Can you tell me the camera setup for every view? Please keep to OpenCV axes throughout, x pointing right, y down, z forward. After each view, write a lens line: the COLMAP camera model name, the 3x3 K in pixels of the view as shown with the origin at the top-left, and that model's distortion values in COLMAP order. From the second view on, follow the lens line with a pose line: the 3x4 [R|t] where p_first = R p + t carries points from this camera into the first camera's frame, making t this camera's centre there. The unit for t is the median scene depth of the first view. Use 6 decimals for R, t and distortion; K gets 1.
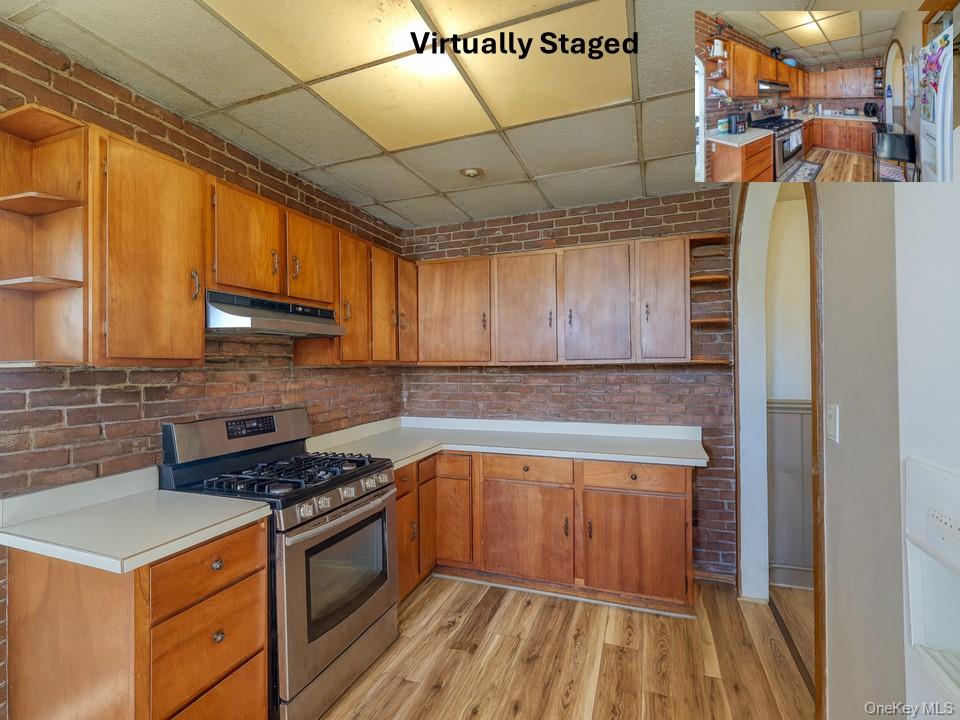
lens RADIAL K [[455.2, 0, 480.4], [0, 455.2, 362.3], [0, 0, 1]] dist [0.001415, 0.000028]
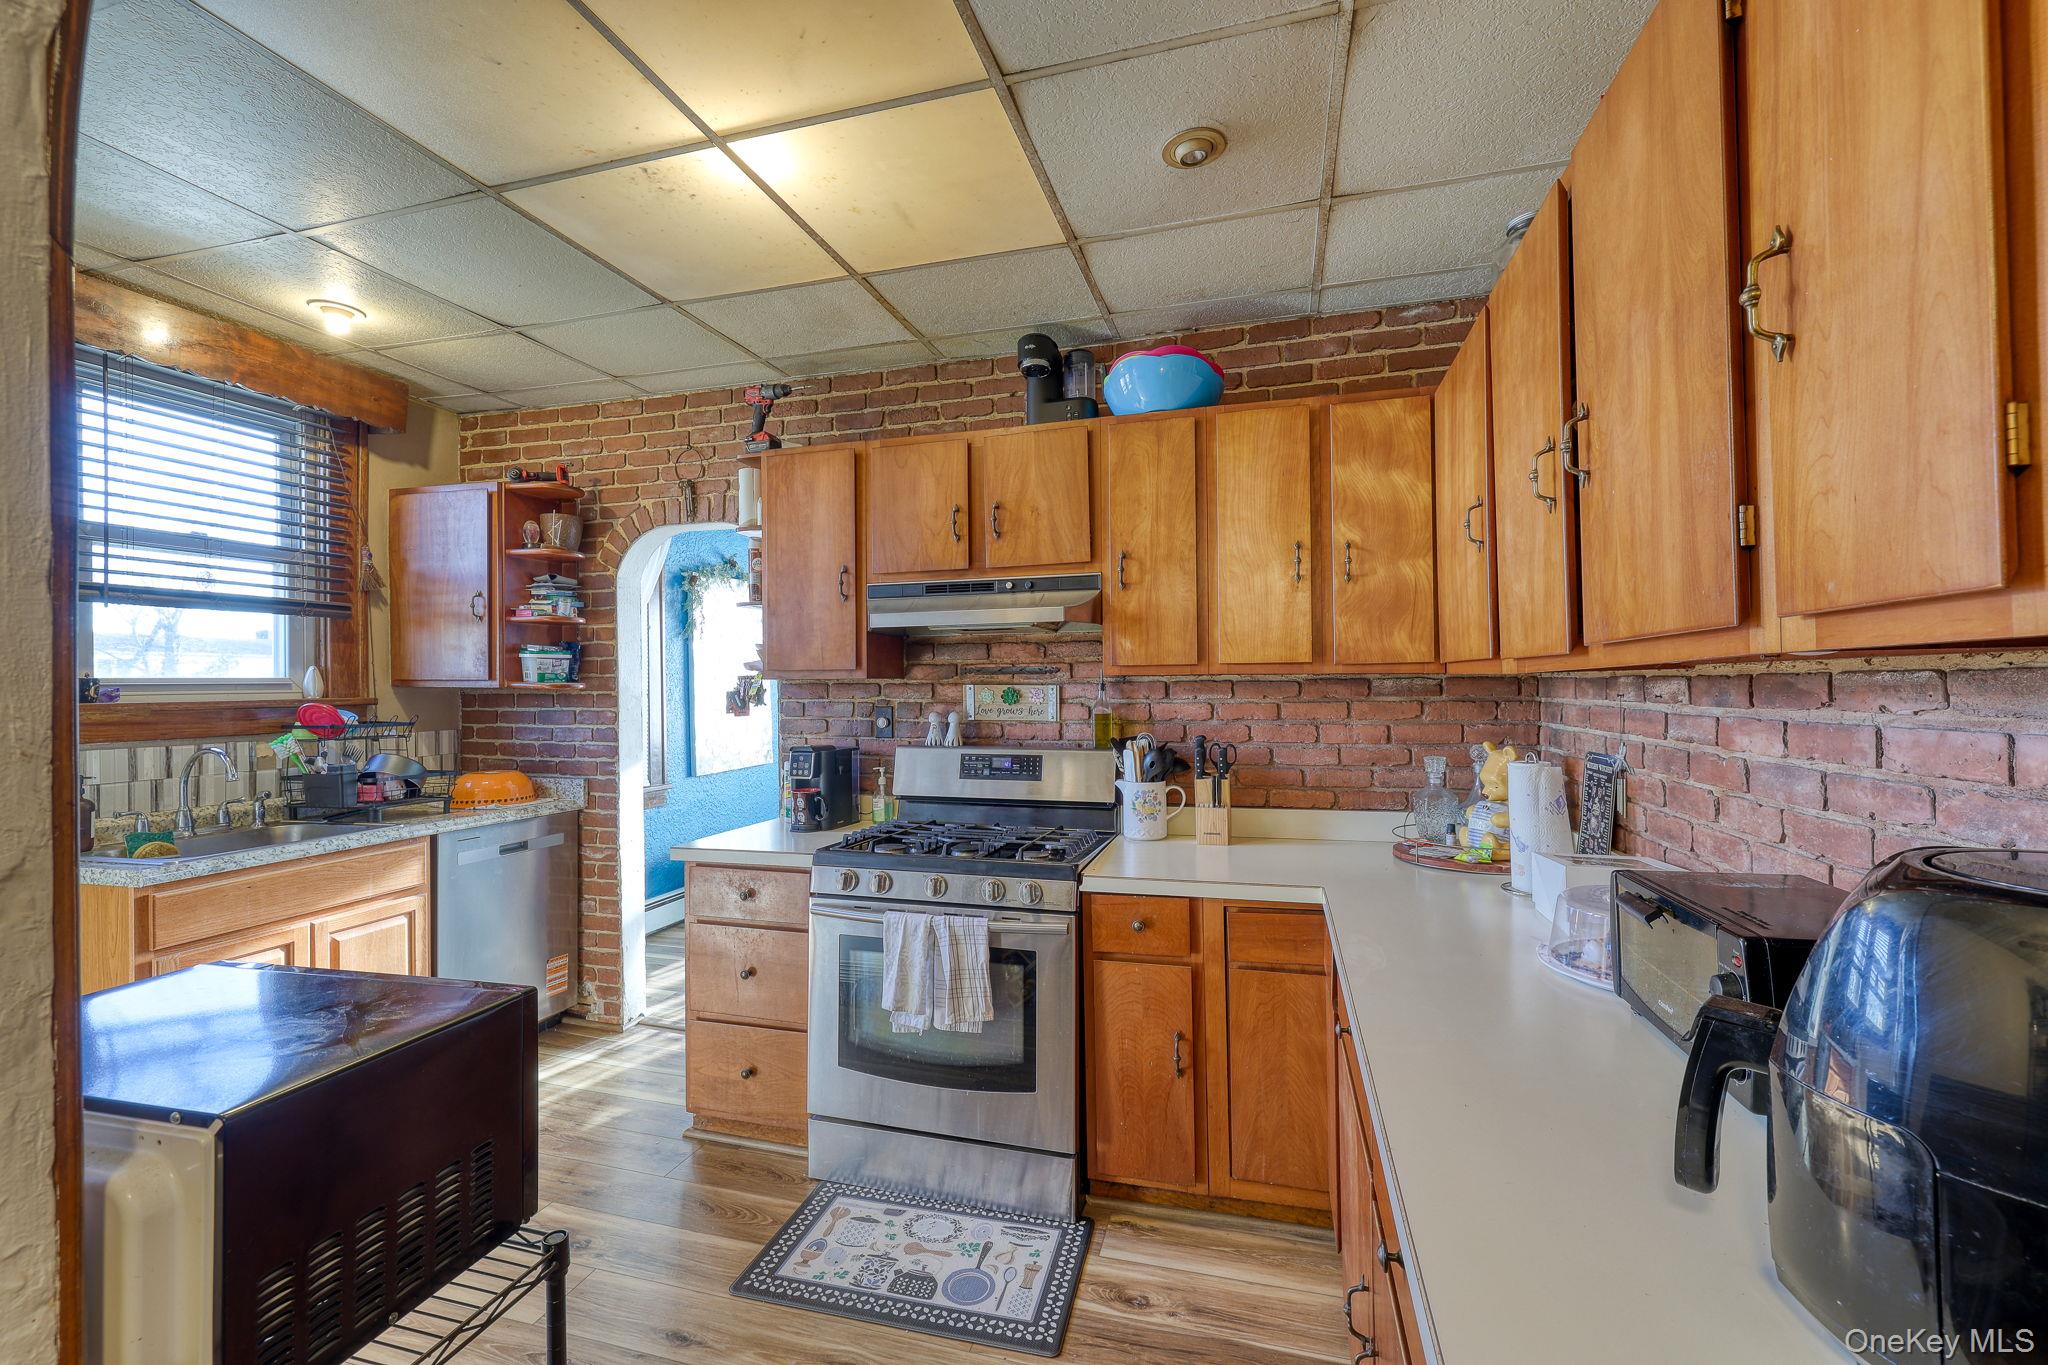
lens RADIAL K [[844.4, 0, 1030.4], [0, 844.4, 678.5], [0, 0, 1]] dist [-0.001523, 0.000005]
pose [[0.091623, -0.004212, -0.995785, 0.720051], [0.013666, 0.999902, -0.002972, 0.013680], [0.995700, -0.013337, 0.091672, 0.883875]]
